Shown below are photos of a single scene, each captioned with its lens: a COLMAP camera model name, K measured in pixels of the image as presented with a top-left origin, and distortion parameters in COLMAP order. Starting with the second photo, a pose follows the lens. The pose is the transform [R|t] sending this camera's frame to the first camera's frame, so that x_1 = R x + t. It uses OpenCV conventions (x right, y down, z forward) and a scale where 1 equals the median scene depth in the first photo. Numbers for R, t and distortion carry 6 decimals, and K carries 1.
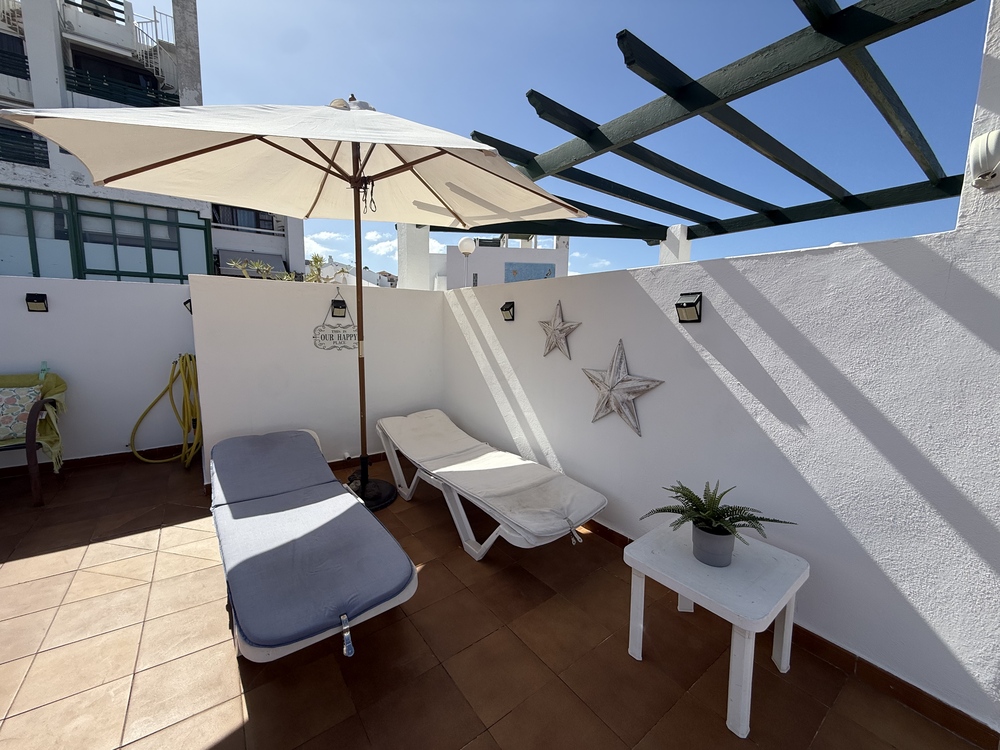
lens RADIAL K [[399.0, 0, 496.4], [0, 399.0, 374.2], [0, 0, 1]] dist [0.000810, -0.000628]
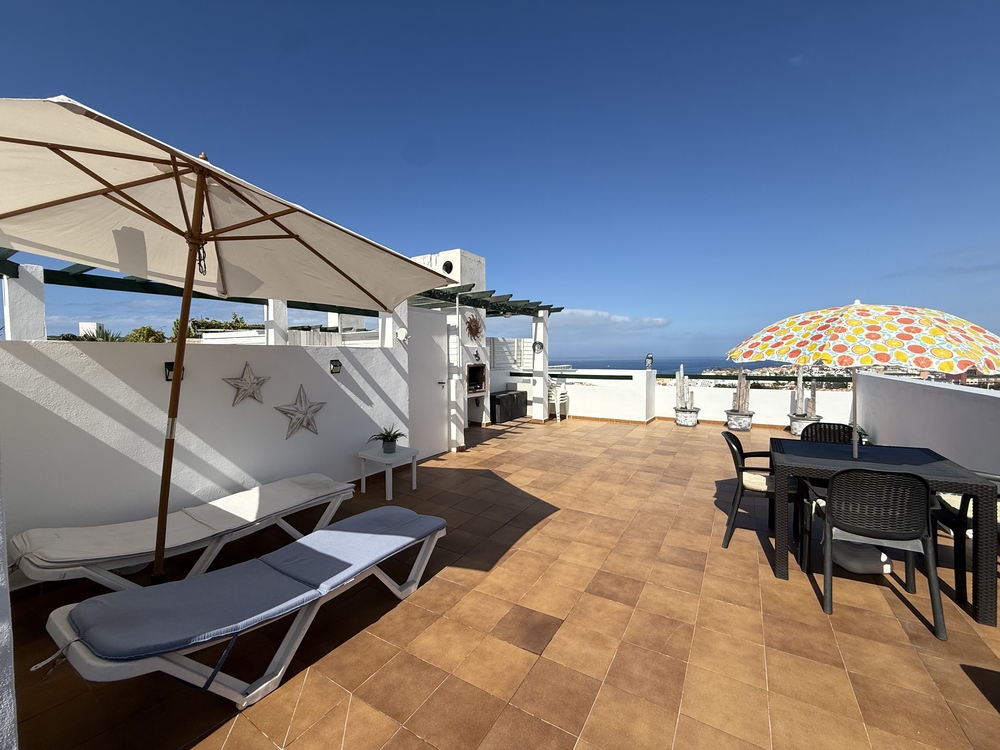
lens RADIAL K [[399.0, 0, 496.4], [0, 399.0, 374.2], [0, 0, 1]] dist [0.000810, -0.000628]
pose [[-0.376242, -0.059821, 0.924588, -0.284908], [0.114954, 0.987189, 0.110649, -0.039739], [-0.919363, 0.147916, -0.364545, 0.147790]]
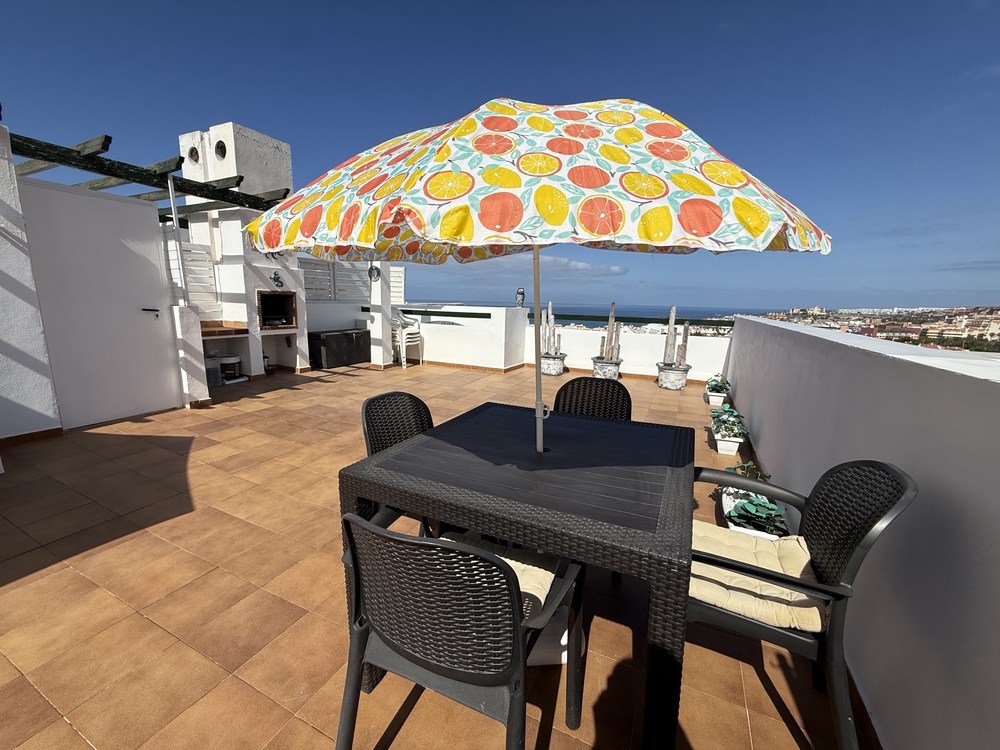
lens RADIAL K [[399.0, 0, 496.4], [0, 399.0, 374.2], [0, 0, 1]] dist [0.000810, -0.000628]
pose [[-0.470915, -0.191503, 0.861142, -0.244929], [0.076976, 0.963511, 0.256362, 0.003030], [-0.878814, 0.187012, -0.438990, -0.053003]]
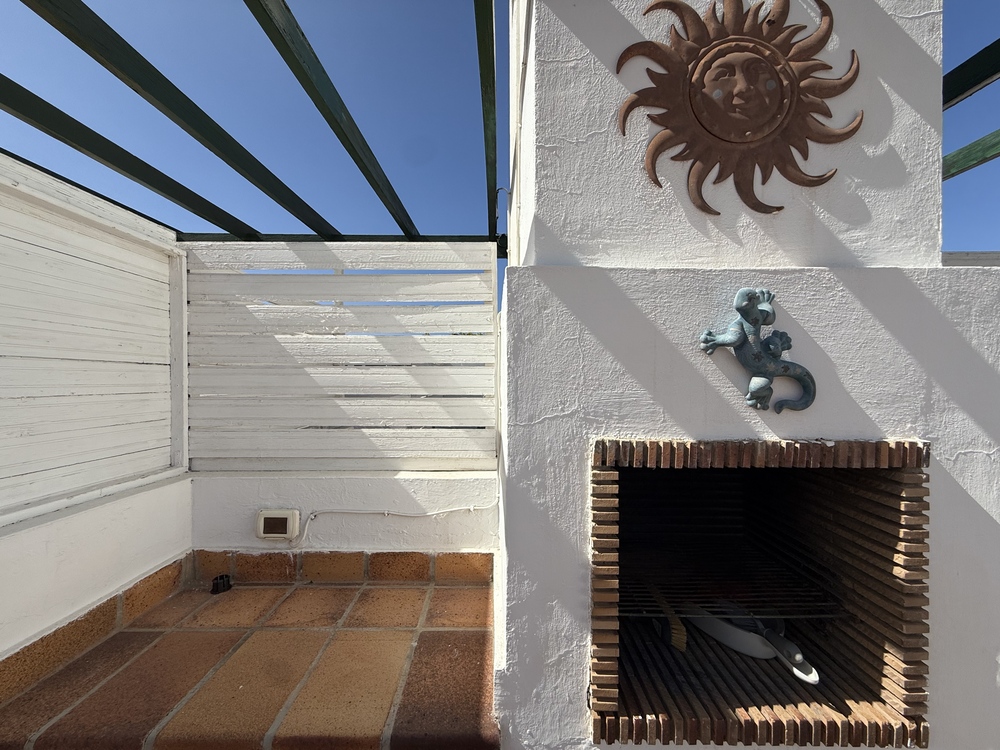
lens RADIAL K [[399.0, 0, 496.4], [0, 399.0, 374.2], [0, 0, 1]] dist [0.000810, -0.000628]
pose [[0.585497, -0.009481, 0.810619, 0.225395], [0.113104, 0.991107, -0.070101, -0.001255], [-0.802746, 0.132728, 0.581362, -0.055232]]
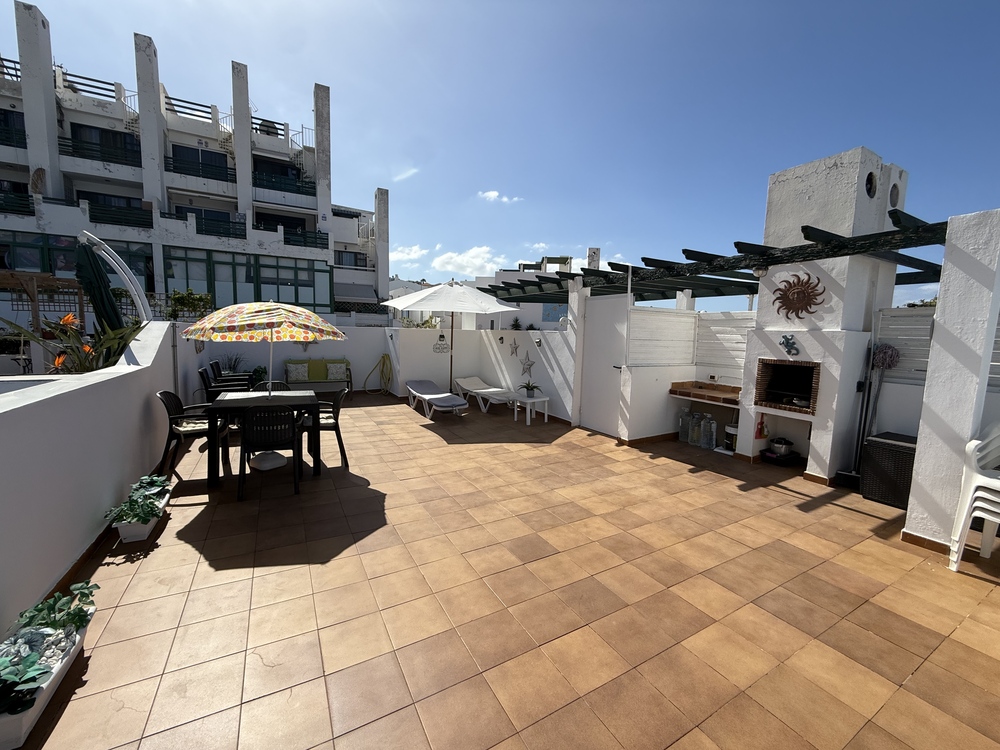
lens RADIAL K [[399.0, 0, 496.4], [0, 399.0, 374.2], [0, 0, 1]] dist [0.000810, -0.000628]
pose [[0.991857, 0.020369, -0.125718, 0.085066], [-0.023244, 0.999500, -0.021442, 0.035044], [0.125219, 0.024190, 0.991834, -0.433756]]
